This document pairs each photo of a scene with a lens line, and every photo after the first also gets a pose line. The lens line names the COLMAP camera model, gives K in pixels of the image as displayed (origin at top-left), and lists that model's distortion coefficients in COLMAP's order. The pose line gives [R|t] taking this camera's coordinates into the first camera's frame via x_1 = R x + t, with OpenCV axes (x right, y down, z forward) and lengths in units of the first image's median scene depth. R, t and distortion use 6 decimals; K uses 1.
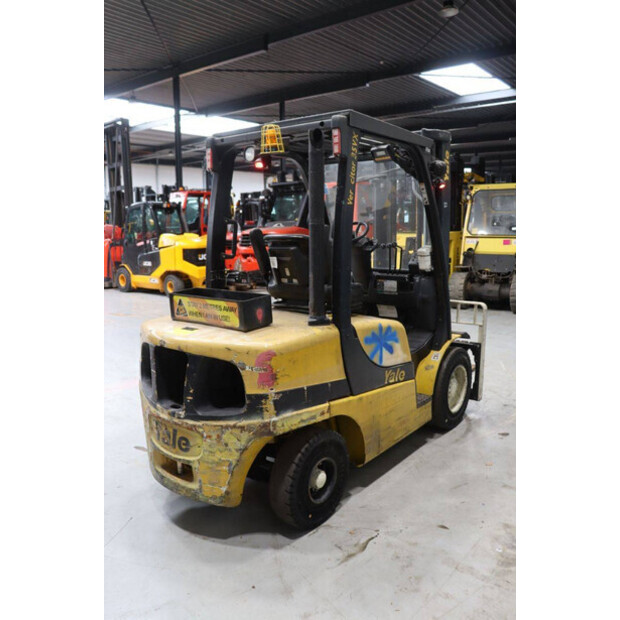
lens RADIAL K [[523.8, 0, 312.1], [0, 523.8, 314.4], [0, 0, 1]] dist [-0.109518, 0.003699]
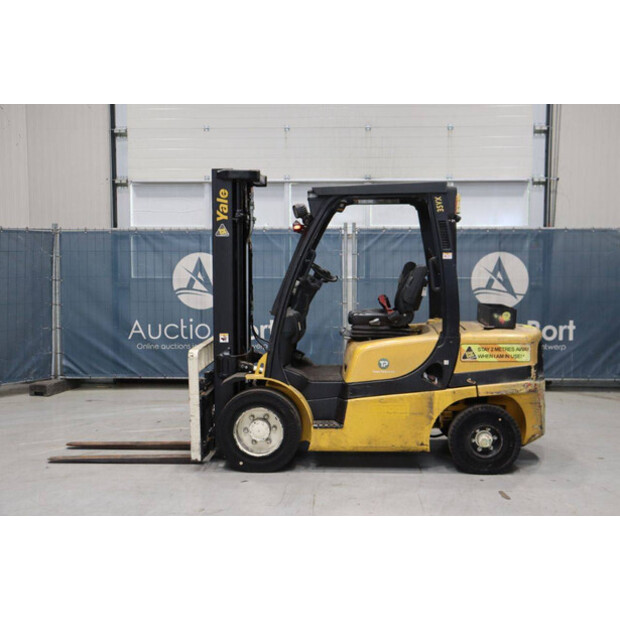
lens RADIAL K [[771.8, 0, 311.1], [0, 771.8, 308.2], [0, 0, 1]] dist [0.018158, 0.000000]
pose [[-0.583116, -0.043347, 0.811231, -1.796176], [0.150110, 0.975632, 0.160031, -0.502935], [-0.798400, 0.215090, -0.562400, 2.871178]]
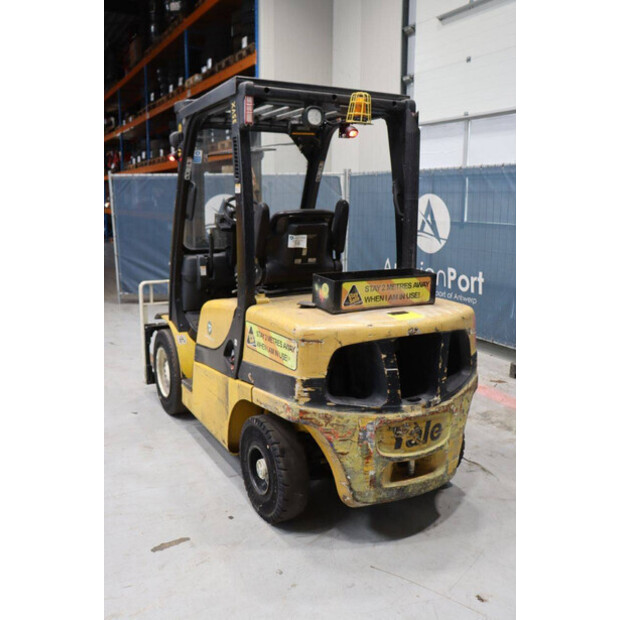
lens RADIAL K [[584.3, 0, 307.2], [0, 584.3, 313.0], [0, 0, 1]] dist [-0.074427, 0.000000]
pose [[0.390538, -0.158668, 0.906810, -1.240309], [0.147998, 0.983044, 0.108268, -0.107251], [-0.908612, 0.091923, 0.407399, 0.752680]]
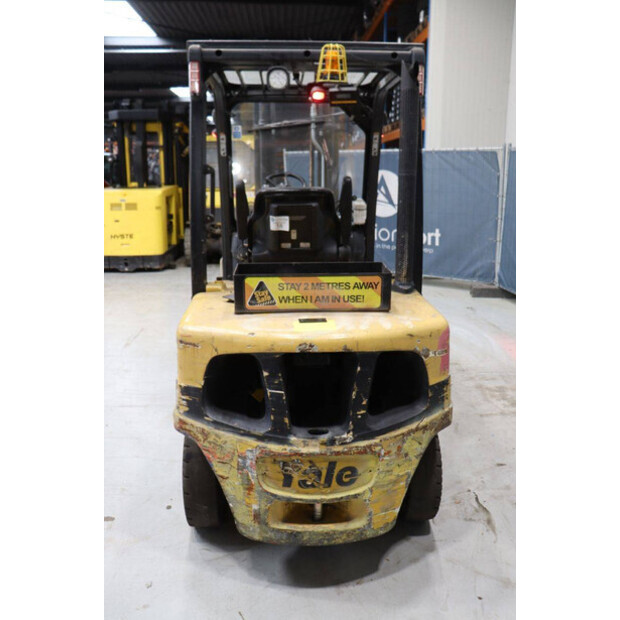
lens RADIAL K [[526.9, 0, 310.6], [0, 526.9, 307.5], [0, 0, 1]] dist [-0.117518, 0.062926]
pose [[0.746177, -0.149712, 0.648695, -0.719510], [0.104105, 0.988639, 0.108417, -0.069817], [-0.657557, -0.013366, 0.753286, 0.473595]]
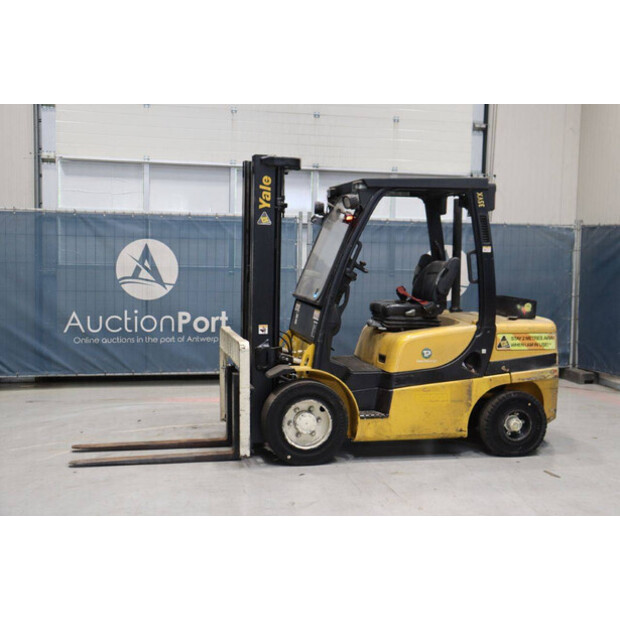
lens RADIAL K [[824.7, 0, 309.0], [0, 824.7, 304.7], [0, 0, 1]] dist [0.035954, 0.000000]
pose [[-0.776361, -0.049554, 0.628338, -1.378458], [0.099390, 0.974807, 0.199682, -0.620376], [-0.622403, 0.217475, -0.751877, 3.502512]]
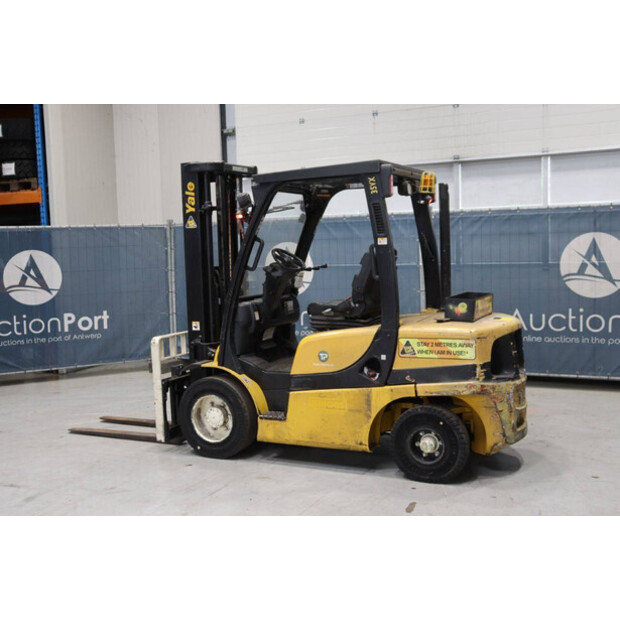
lens RADIAL K [[738.0, 0, 308.6], [0, 738.0, 307.6], [0, 0, 1]] dist [-0.008953, 0.000000]
pose [[-0.213799, -0.063437, 0.974816, -2.076928], [0.200947, 0.973693, 0.107436, -0.316860], [-0.955987, 0.218856, -0.195427, 1.899243]]
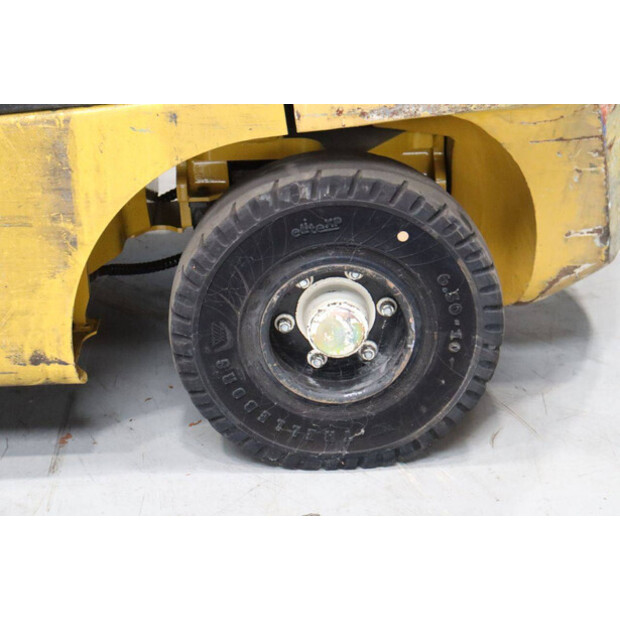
lens RADIAL K [[1423.7, 0, 313.0], [0, 1423.7, 307.2], [0, 0, 1]] dist [0.491482, 0.000000]
pose [[-0.637188, -0.311376, 0.705008, -0.915471], [0.160856, 0.840879, 0.516766, -0.171643], [-0.753735, 0.442682, -0.485712, 1.744109]]
